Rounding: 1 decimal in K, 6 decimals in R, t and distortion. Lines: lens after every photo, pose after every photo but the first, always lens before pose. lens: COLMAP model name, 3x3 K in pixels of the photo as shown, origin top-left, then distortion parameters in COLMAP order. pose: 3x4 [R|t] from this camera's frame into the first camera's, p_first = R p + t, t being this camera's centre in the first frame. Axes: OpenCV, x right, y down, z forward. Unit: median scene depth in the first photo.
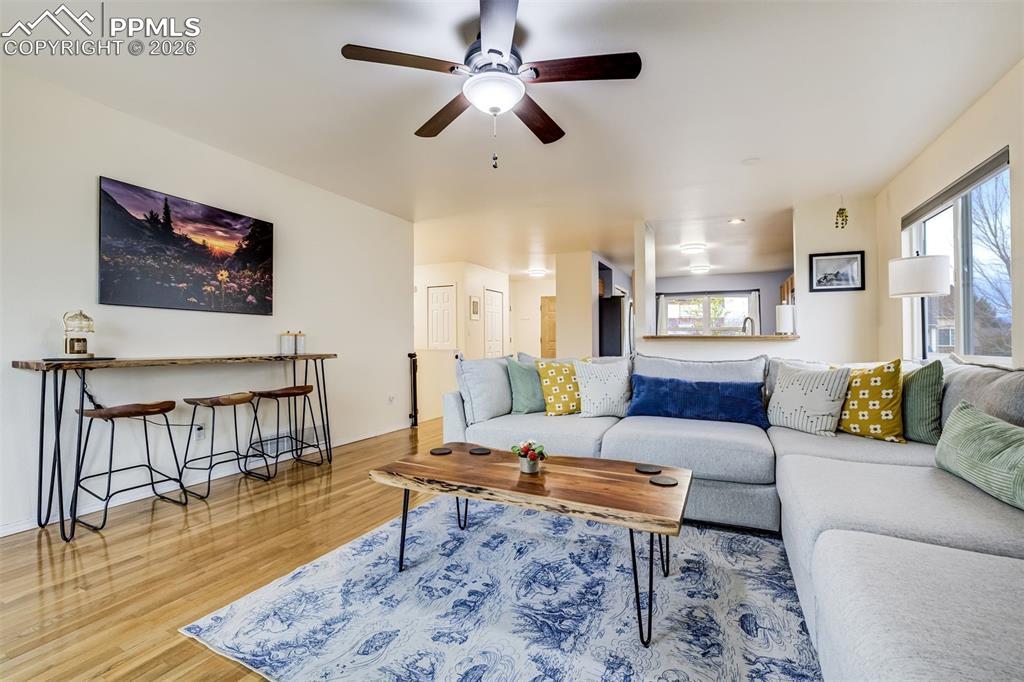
lens RADIAL K [[443.5, 0, 516.0], [0, 443.5, 333.9], [0, 0, 1]] dist [-0.031663, 0.008886]
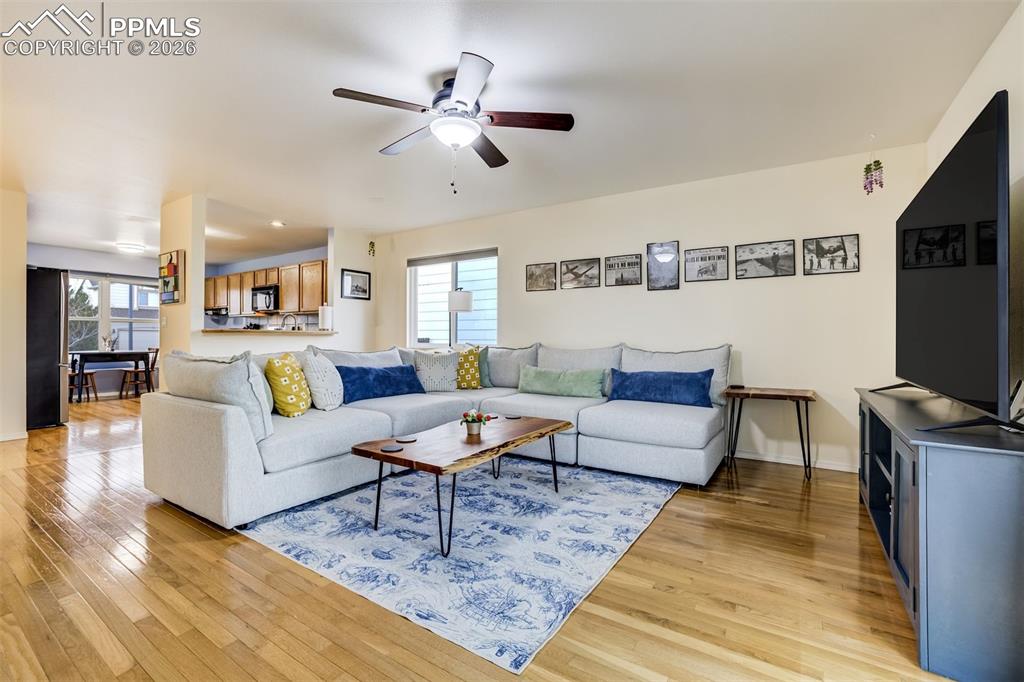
lens RADIAL K [[443.5, 0, 521.6], [0, 443.5, 343.4], [0, 0, 1]] dist [-0.031663, 0.008886]
pose [[0.114038, -0.013465, 0.993385, -1.332300], [-0.023354, 0.999596, 0.016230, 0.013660], [-0.993202, -0.025050, 0.113678, 0.746727]]
